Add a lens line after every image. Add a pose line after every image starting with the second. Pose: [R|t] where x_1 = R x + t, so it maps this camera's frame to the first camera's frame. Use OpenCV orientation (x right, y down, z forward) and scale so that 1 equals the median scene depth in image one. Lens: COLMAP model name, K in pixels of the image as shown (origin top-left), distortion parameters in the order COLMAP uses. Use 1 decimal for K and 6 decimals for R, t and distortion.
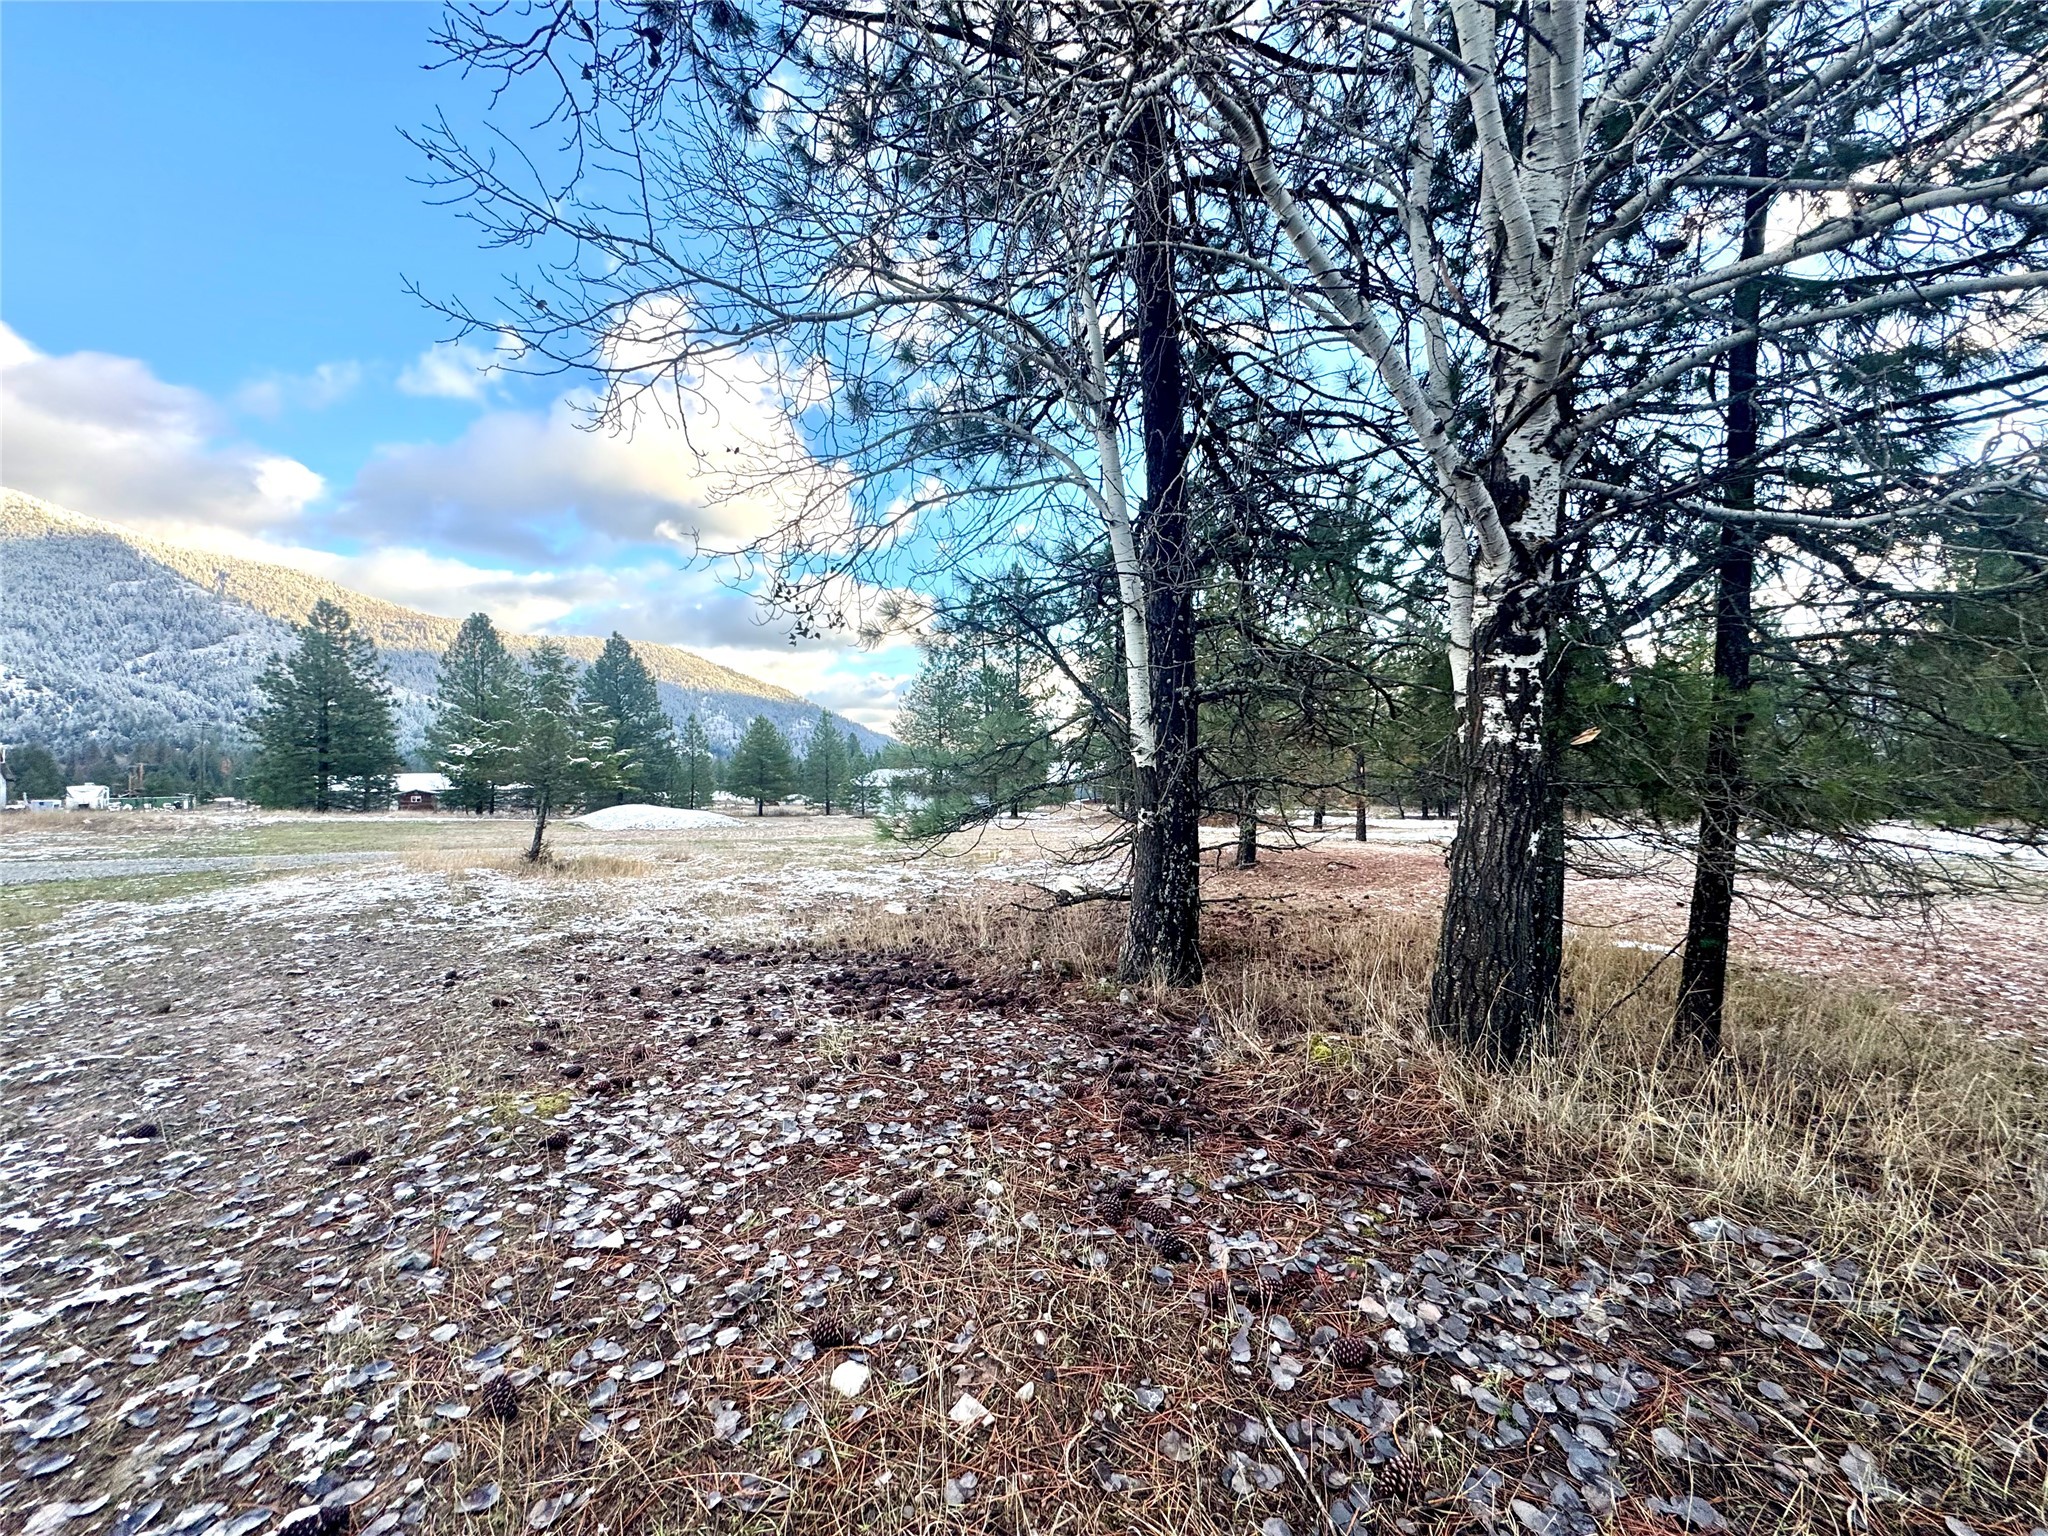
lens RADIAL K [[821.1, 0, 1027.3], [0, 821.1, 766.1], [0, 0, 1]] dist [-0.000902, 0.000560]
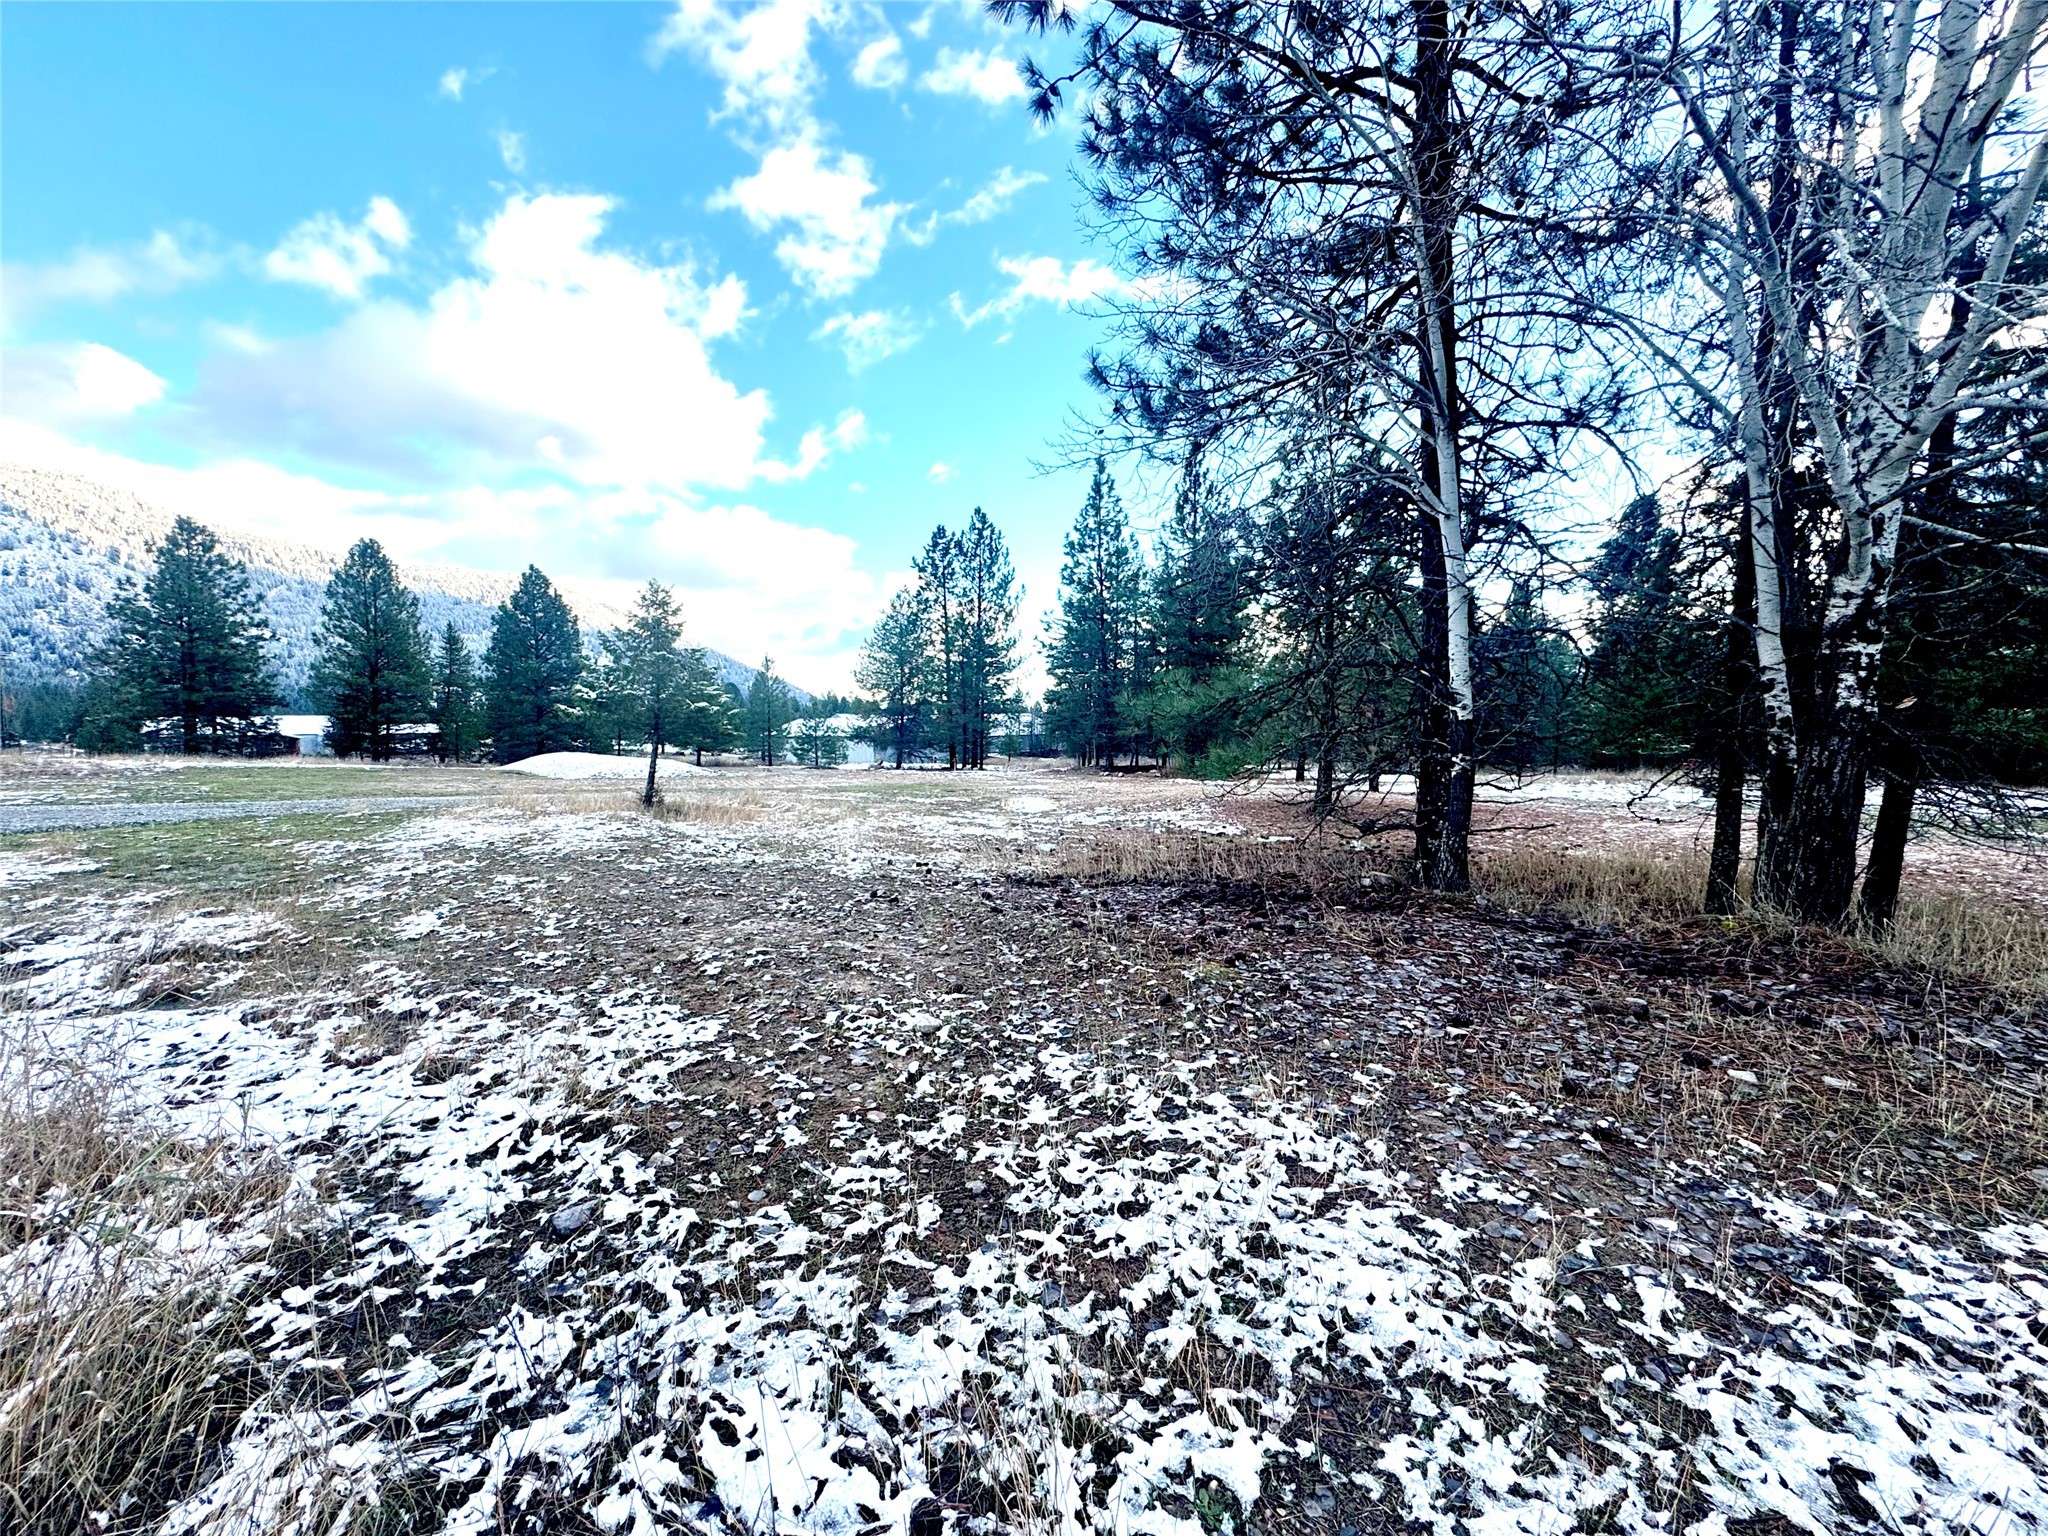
lens RADIAL K [[842.1, 0, 1030.3], [0, 842.1, 770.4], [0, 0, 1]] dist [-0.001905, 0.000009]
pose [[0.993702, 0.008082, 0.111765, -0.047281], [-0.014968, 0.998031, 0.060910, 0.000697], [-0.111053, -0.062199, 0.991866, -0.013267]]
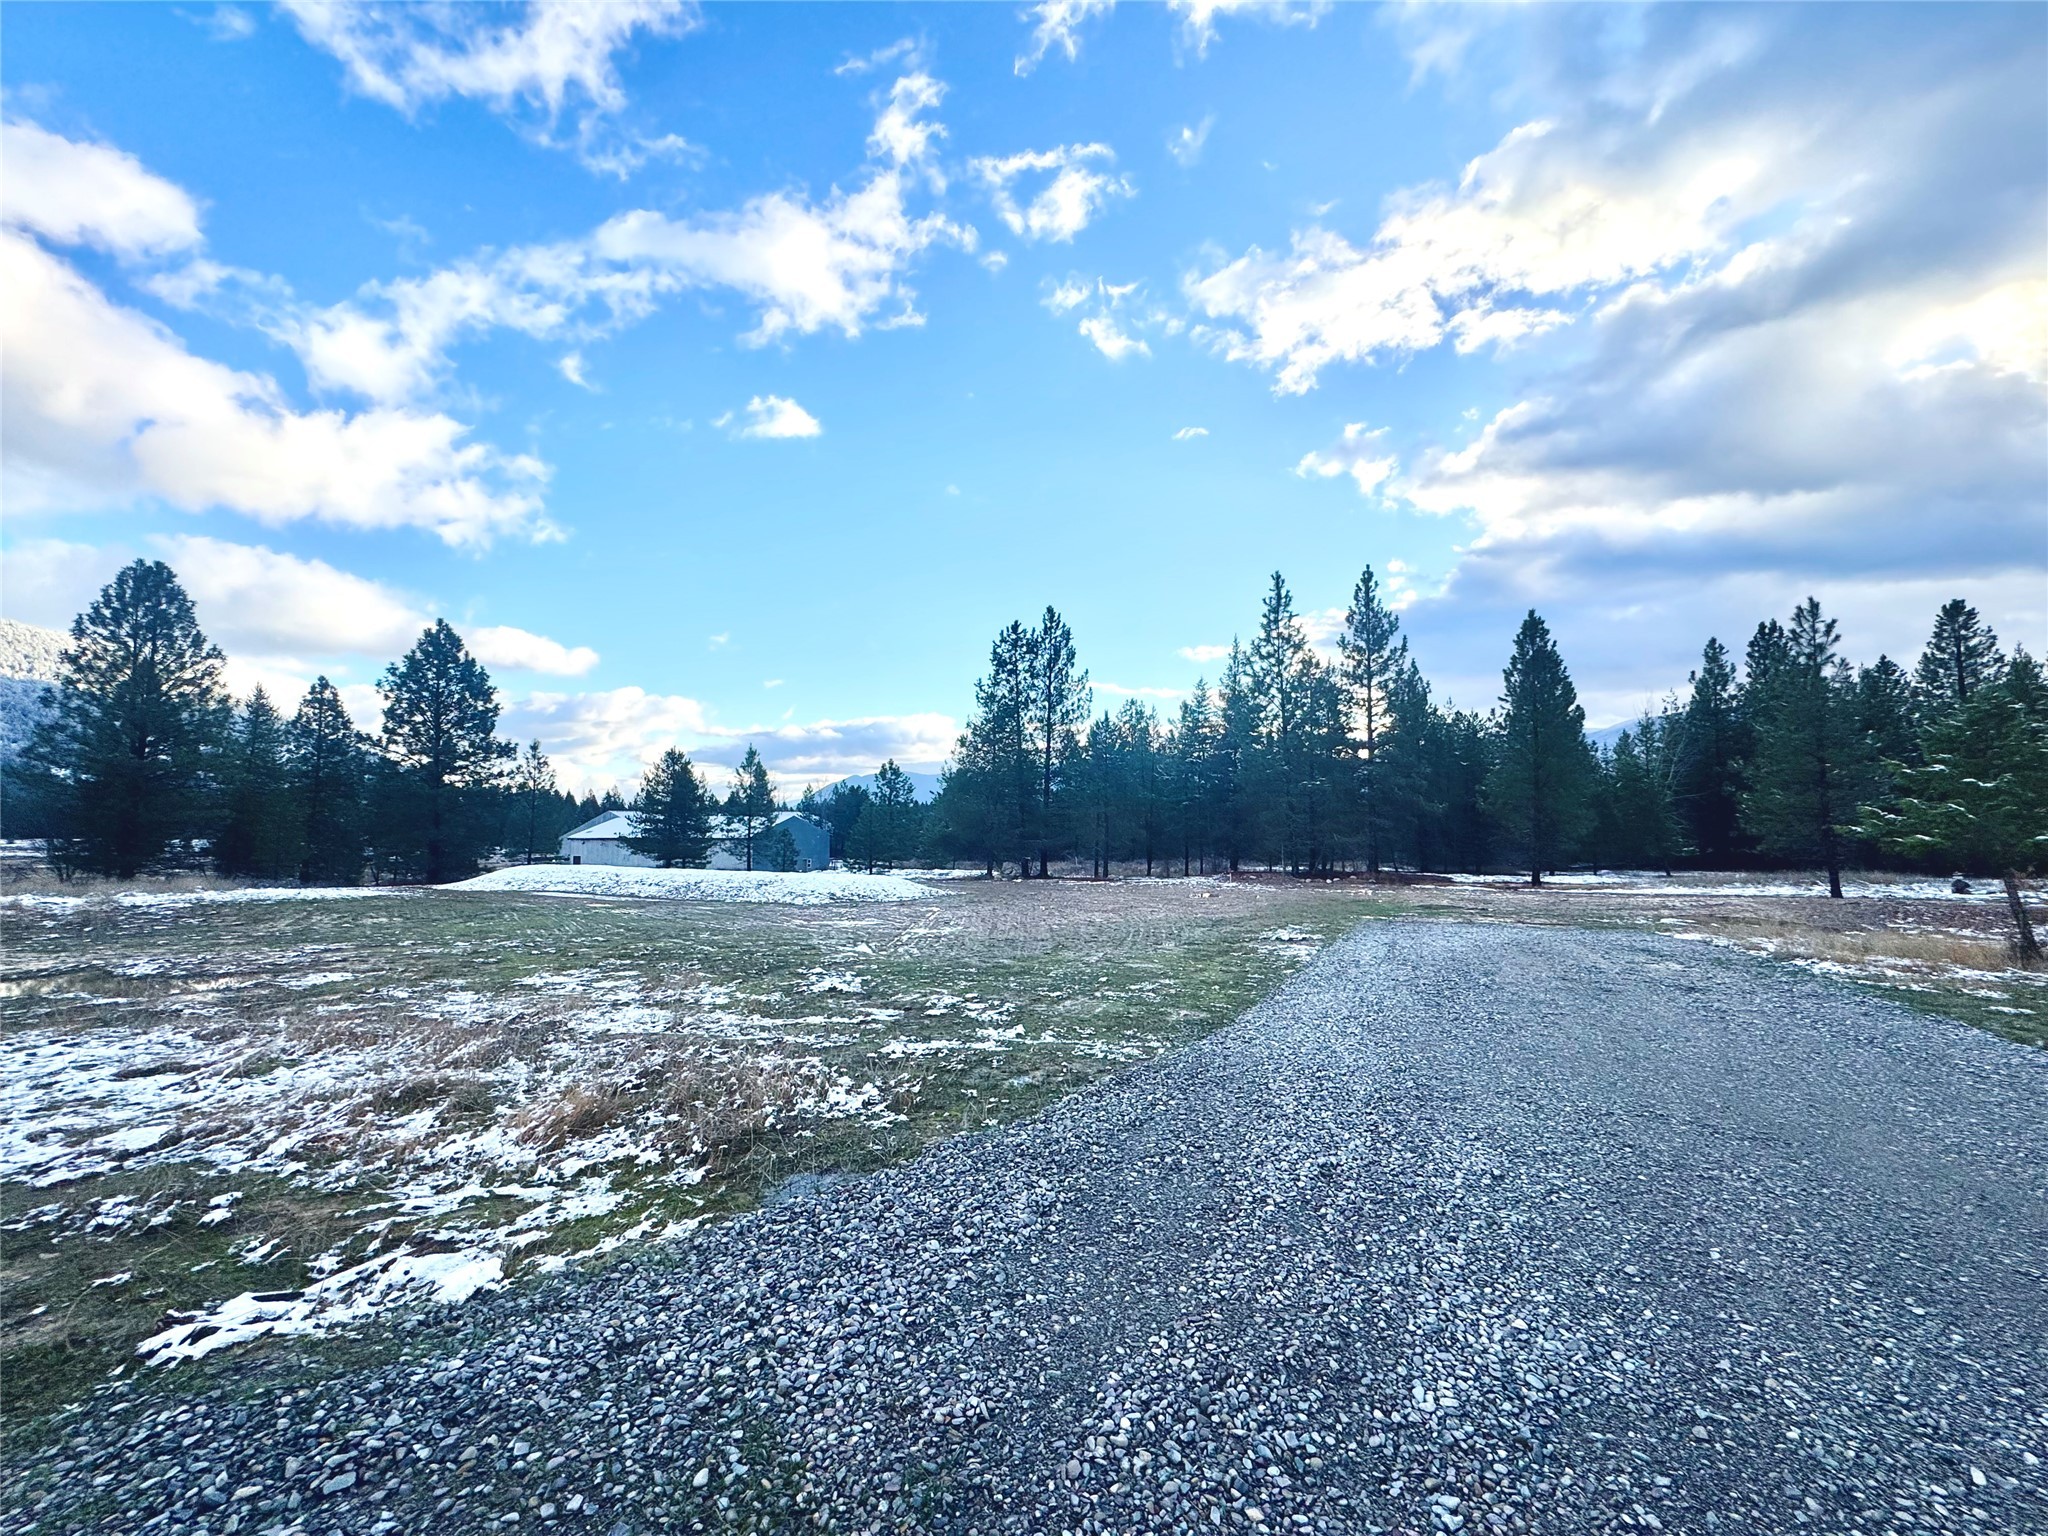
lens RADIAL K [[812.6, 0, 1024.0], [0, 812.6, 768.0], [0, 0, 1]] dist [-0.003734, 0.000142]
pose [[0.888859, 0.048123, 0.455646, -0.349647], [-0.020441, 0.997644, -0.065490, 0.000785], [-0.457724, 0.048898, 0.887749, 0.140147]]
